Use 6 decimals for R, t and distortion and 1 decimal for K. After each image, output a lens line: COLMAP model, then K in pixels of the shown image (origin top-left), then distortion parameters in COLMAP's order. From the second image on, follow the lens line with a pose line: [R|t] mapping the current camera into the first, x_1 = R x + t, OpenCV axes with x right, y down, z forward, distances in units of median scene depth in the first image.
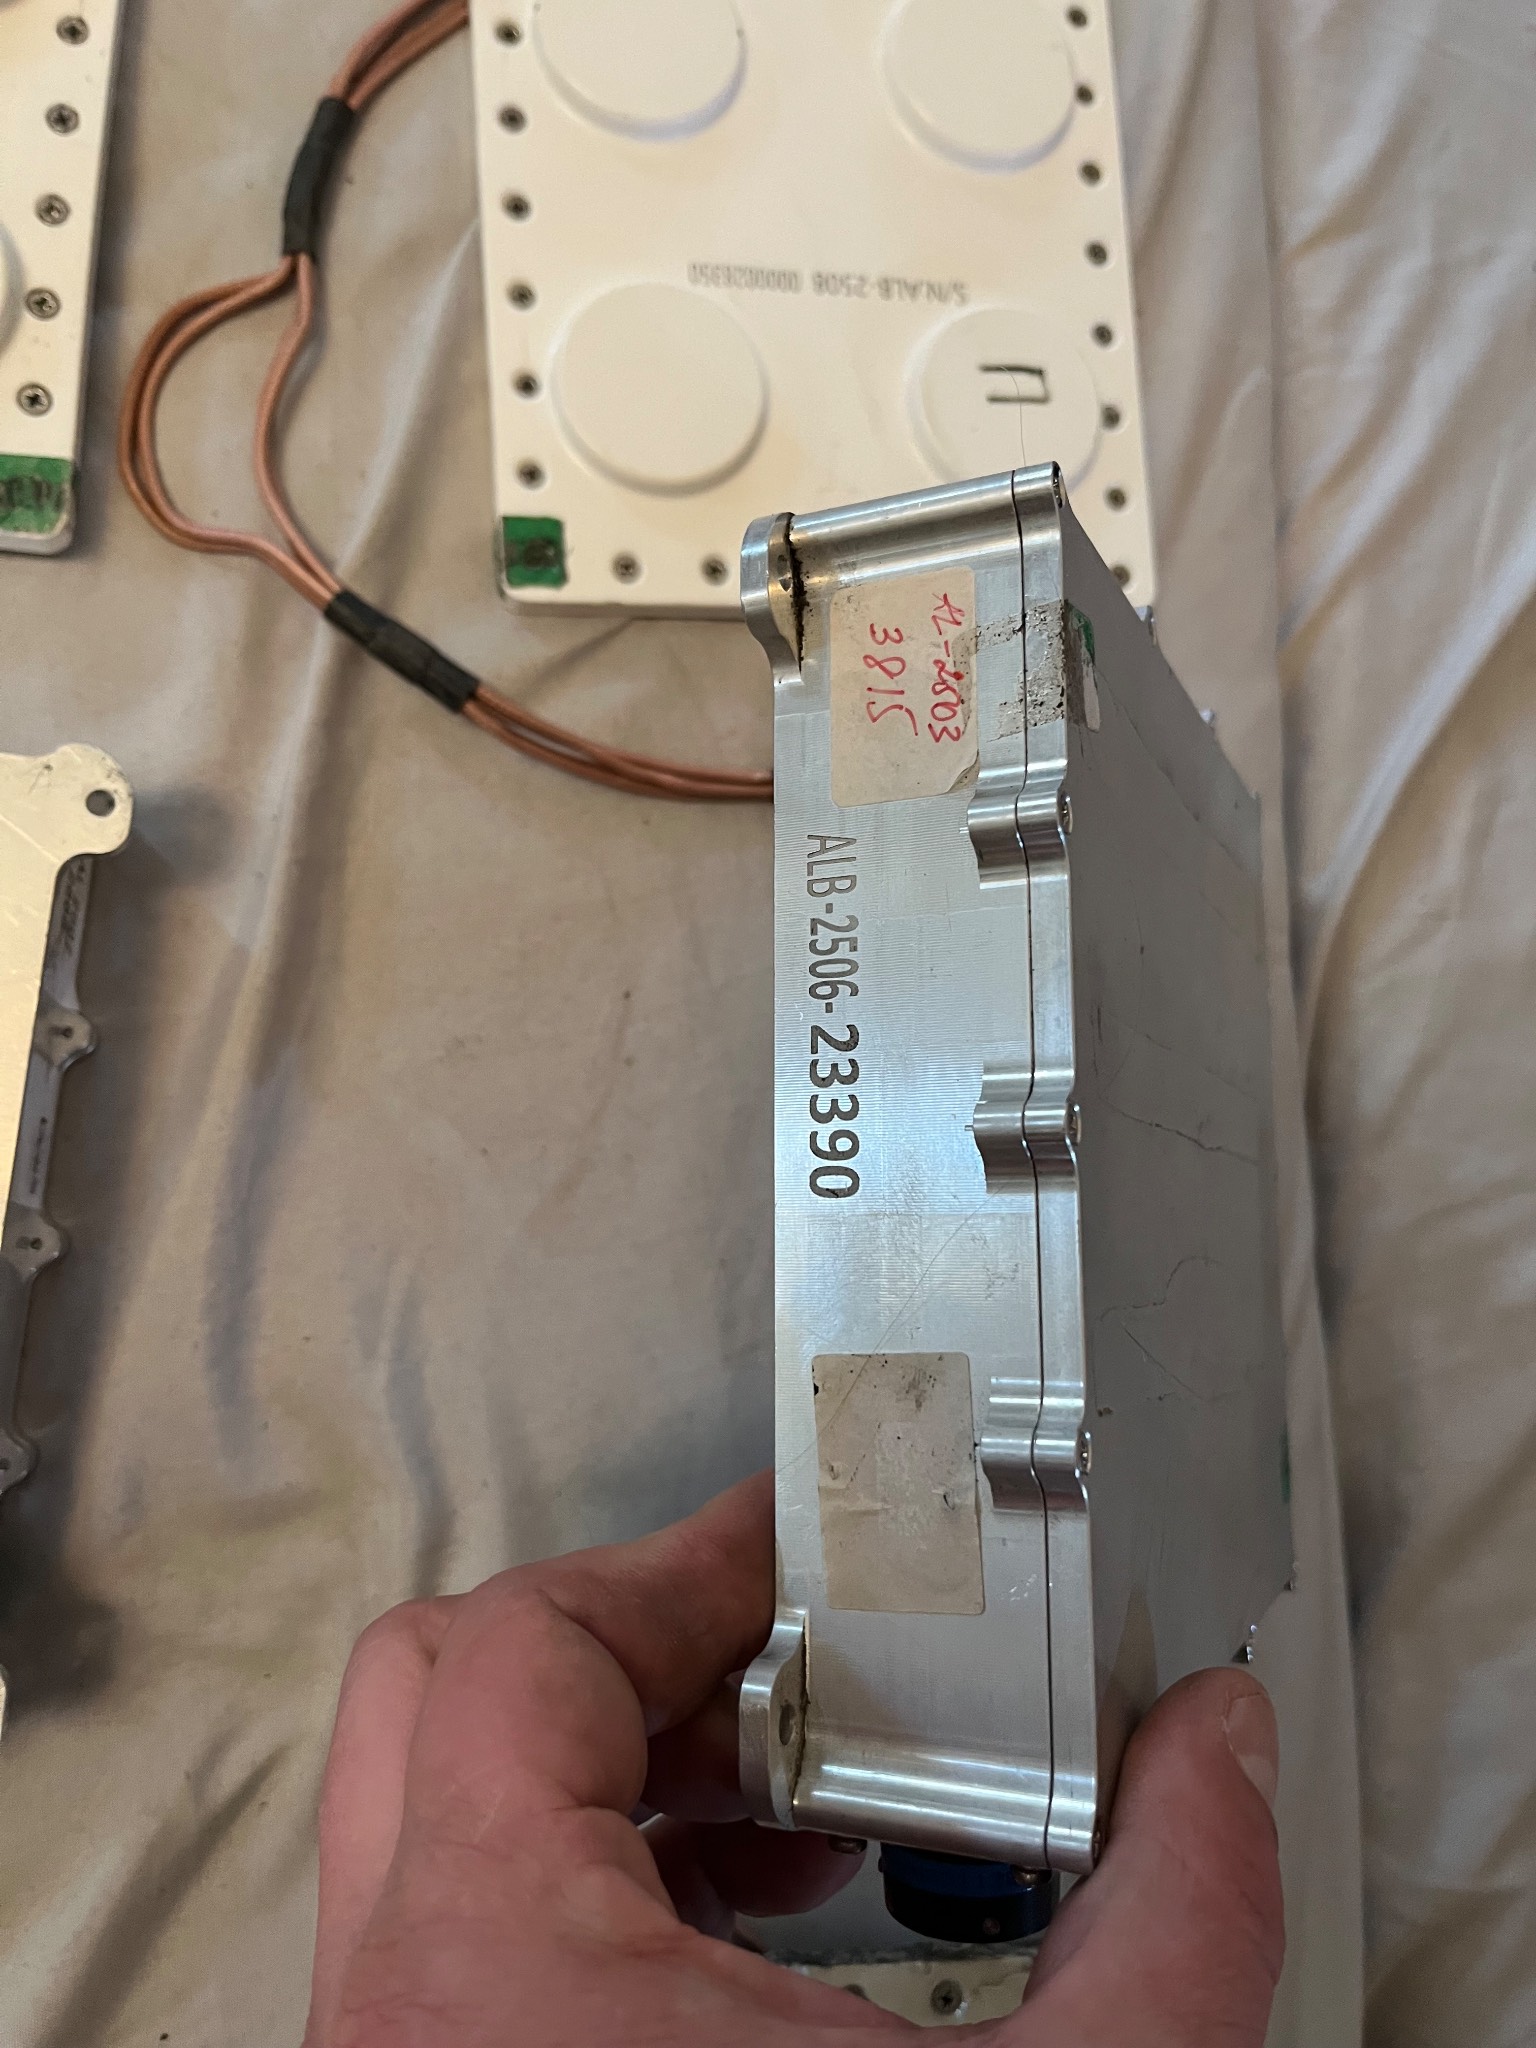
lens RADIAL K [[1616.6, 0, 768.0], [0, 1616.6, 1024.0], [0, 0, 1]] dist [0.062298, -0.177007]
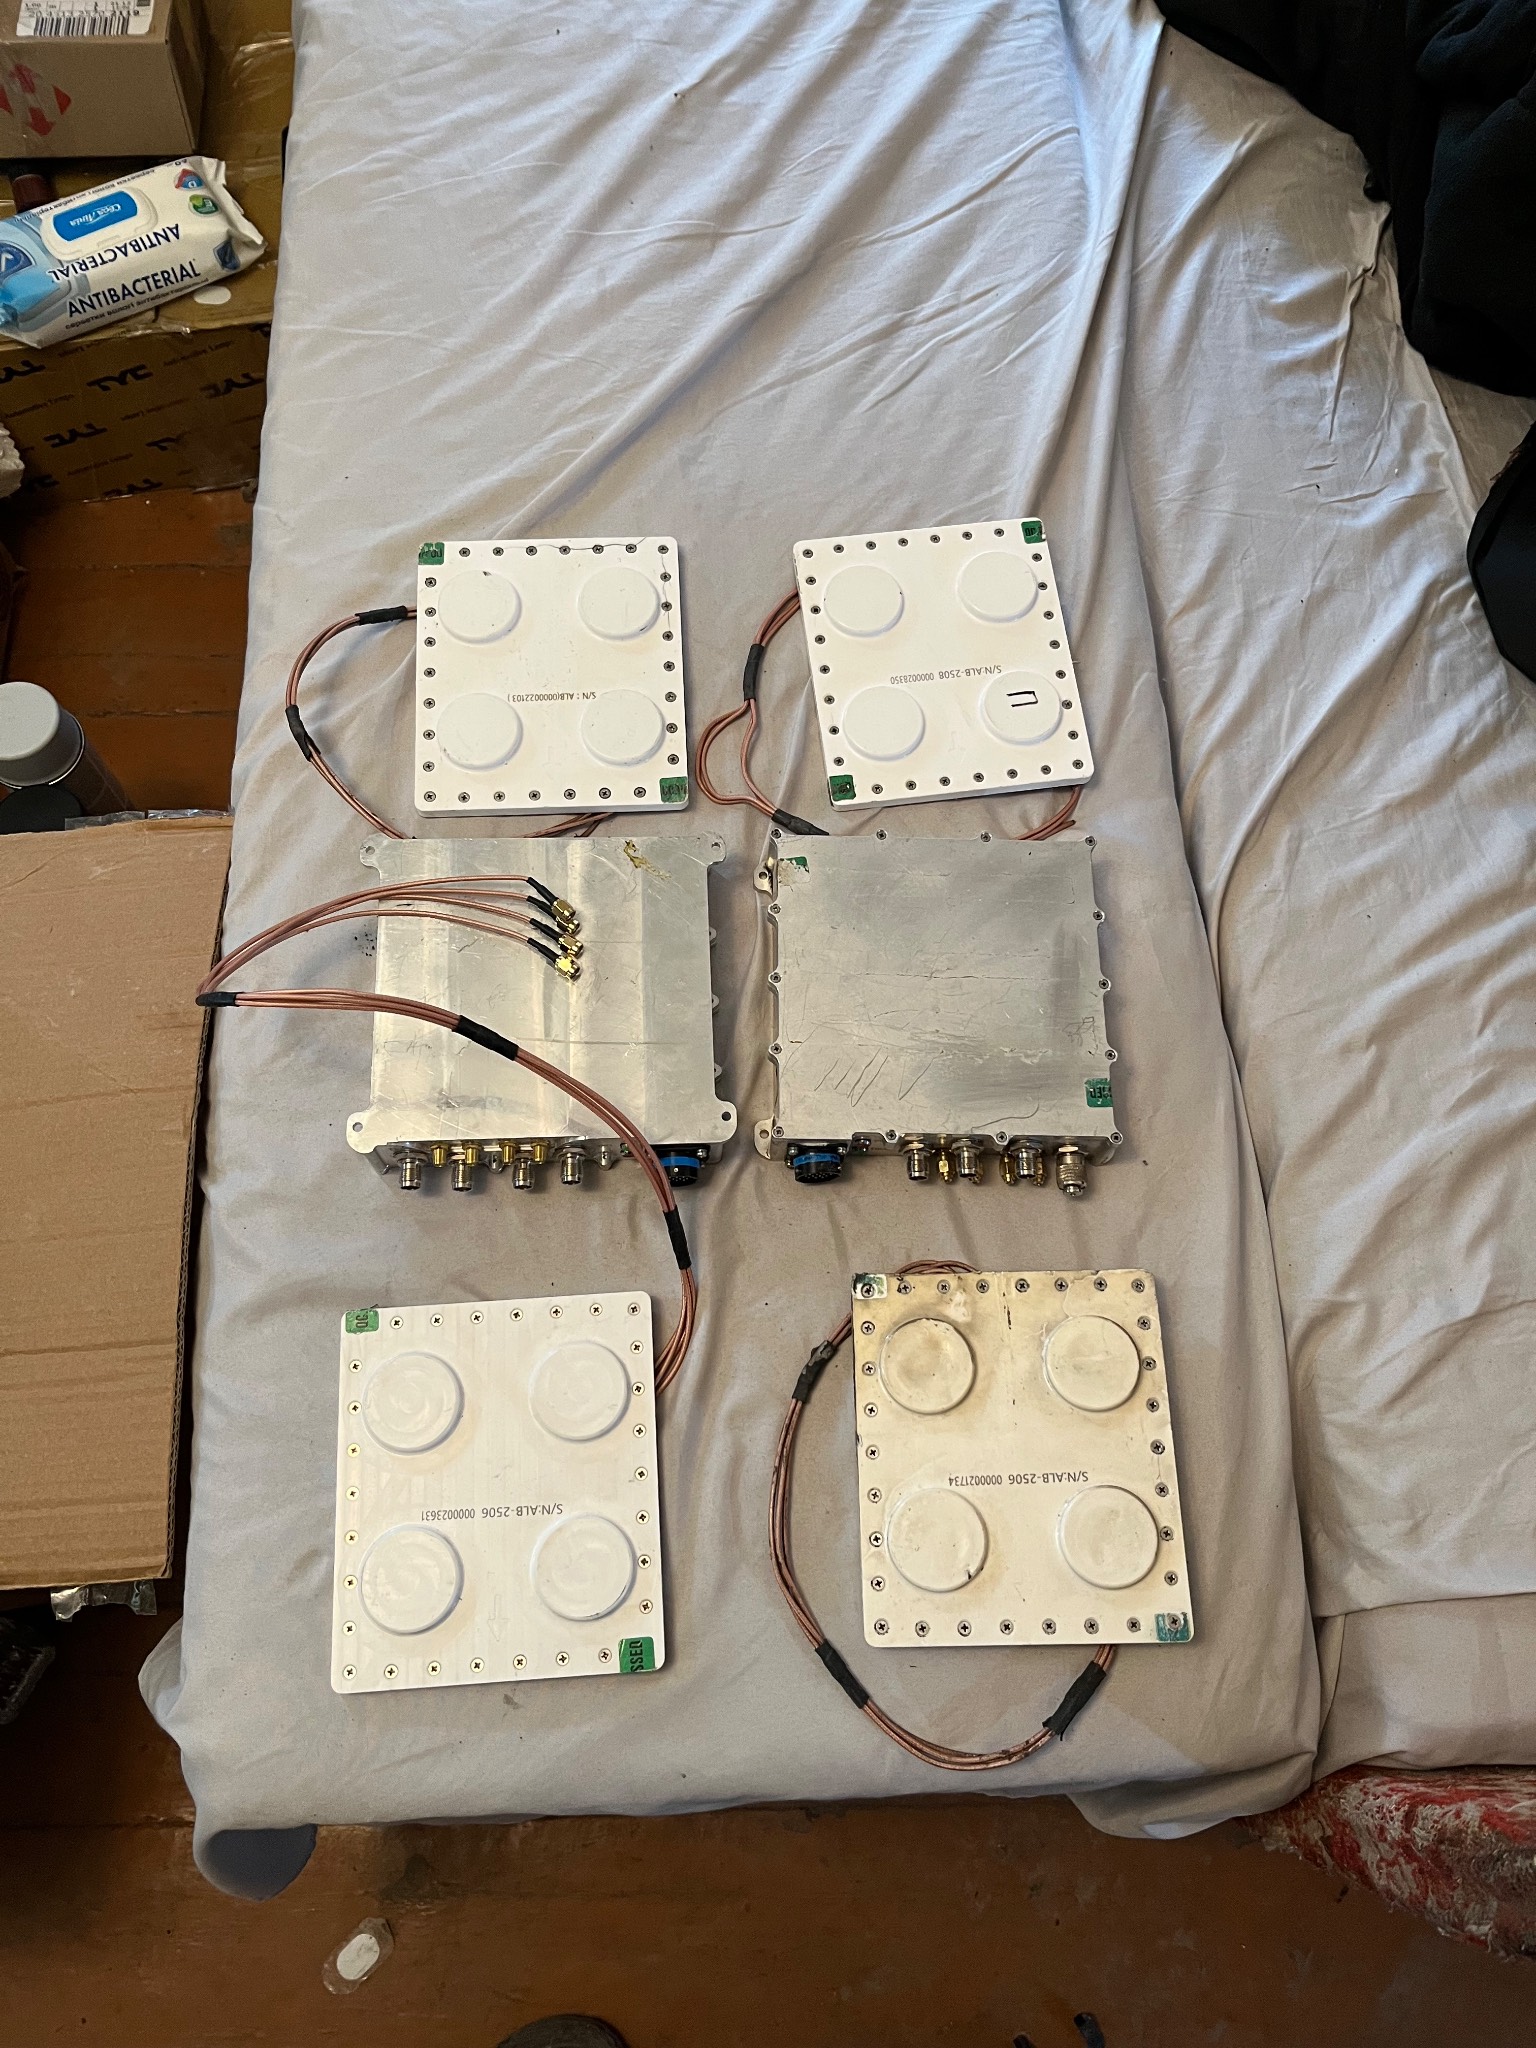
lens RADIAL K [[1616.6, 0, 768.0], [0, 1616.6, 1024.0], [0, 0, 1]] dist [0.062298, -0.177007]
pose [[0.968339, -0.135943, -0.209376, 0.241078], [0.084310, 0.967532, -0.238272, 0.707798], [0.234969, 0.213076, 0.948361, -1.469122]]
